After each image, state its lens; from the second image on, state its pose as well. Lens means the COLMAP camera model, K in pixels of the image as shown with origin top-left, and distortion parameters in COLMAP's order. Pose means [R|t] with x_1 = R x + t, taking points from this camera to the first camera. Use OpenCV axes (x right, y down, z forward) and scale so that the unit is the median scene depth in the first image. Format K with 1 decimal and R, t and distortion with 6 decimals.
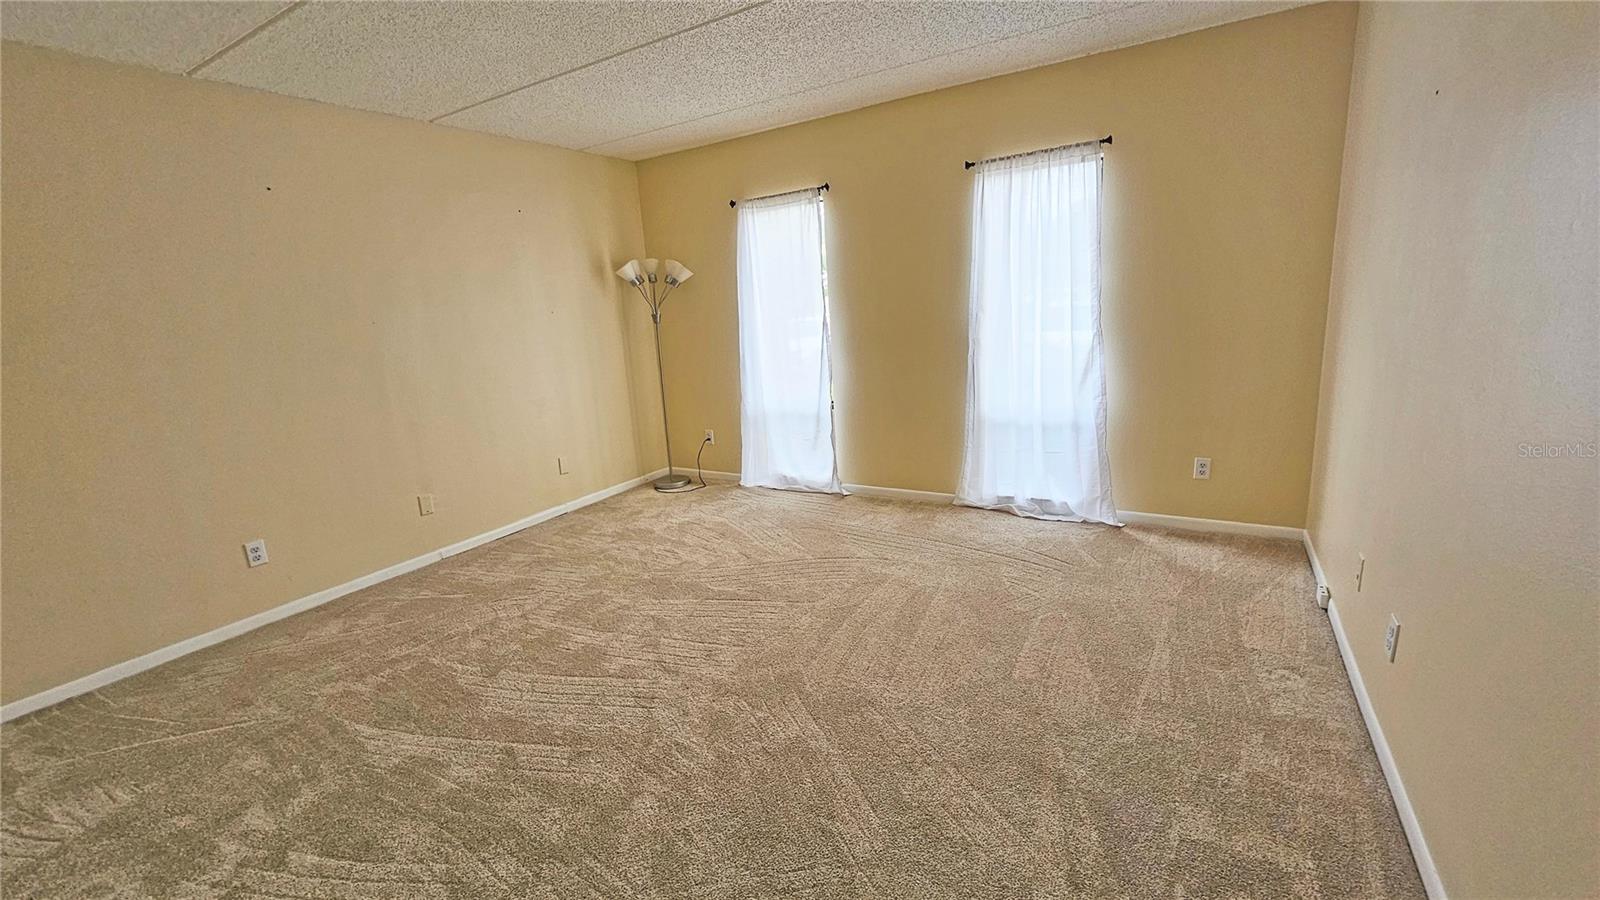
lens RADIAL K [[650.6, 0, 799.1], [0, 650.6, 447.7], [0, 0, 1]] dist [-0.007901, 0.000295]
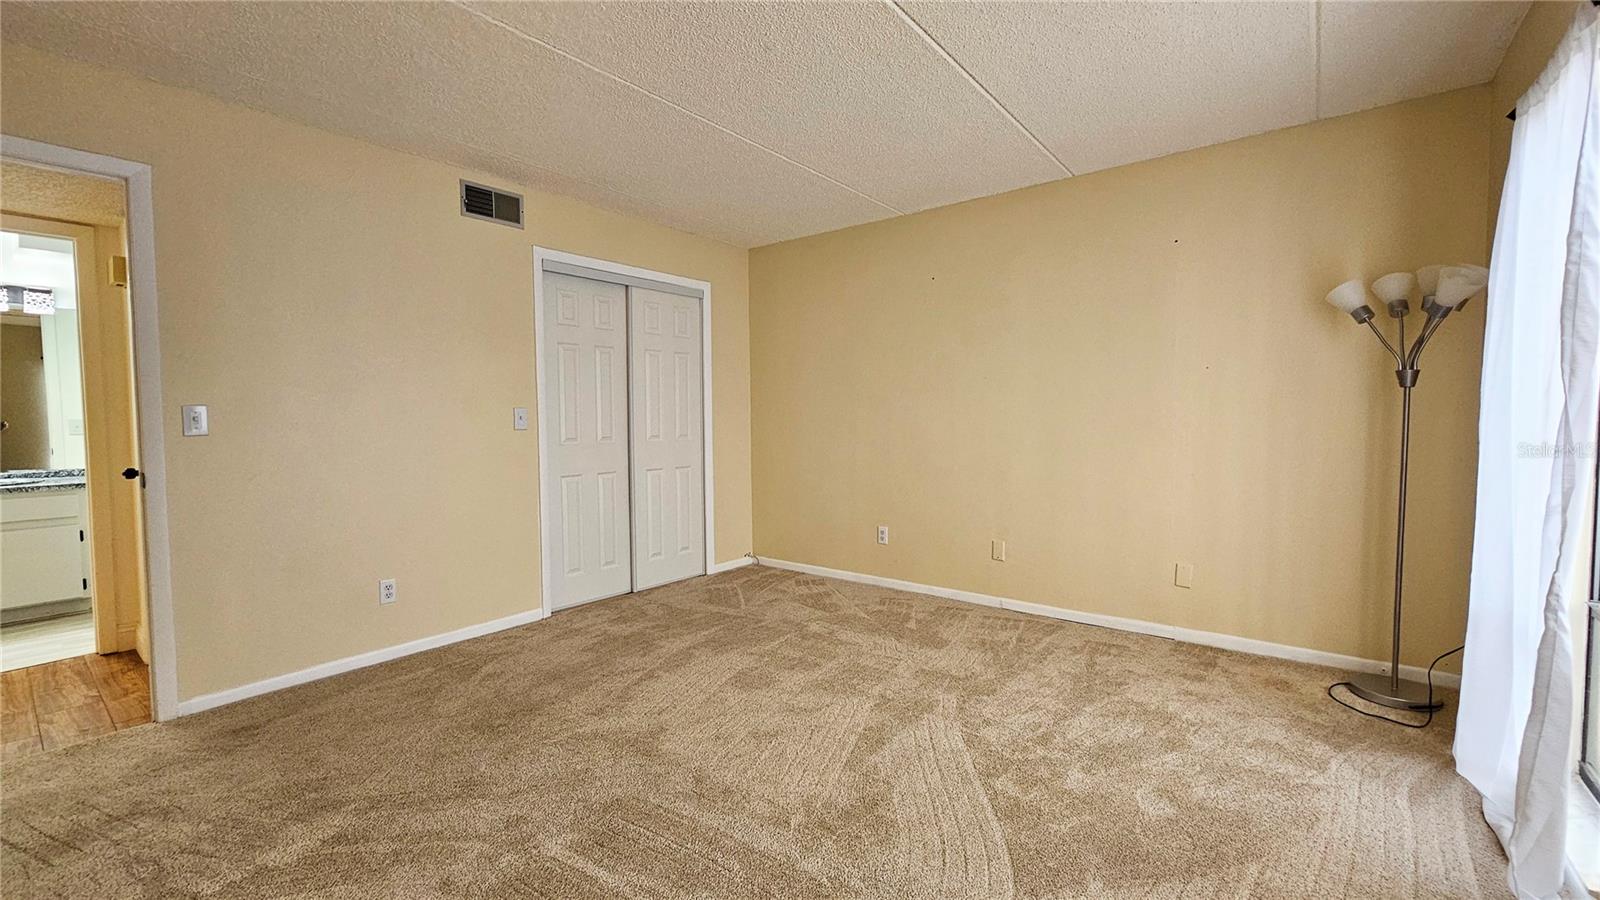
lens RADIAL K [[650.6, 0, 803.4], [0, 650.6, 447.9], [0, 0, 1]] dist [-0.007901, 0.000295]
pose [[-0.130335, 0.115421, -0.984729, 0.464909], [-0.195355, 0.970741, 0.139638, -0.154037], [0.972034, 0.210571, -0.103974, 0.736305]]
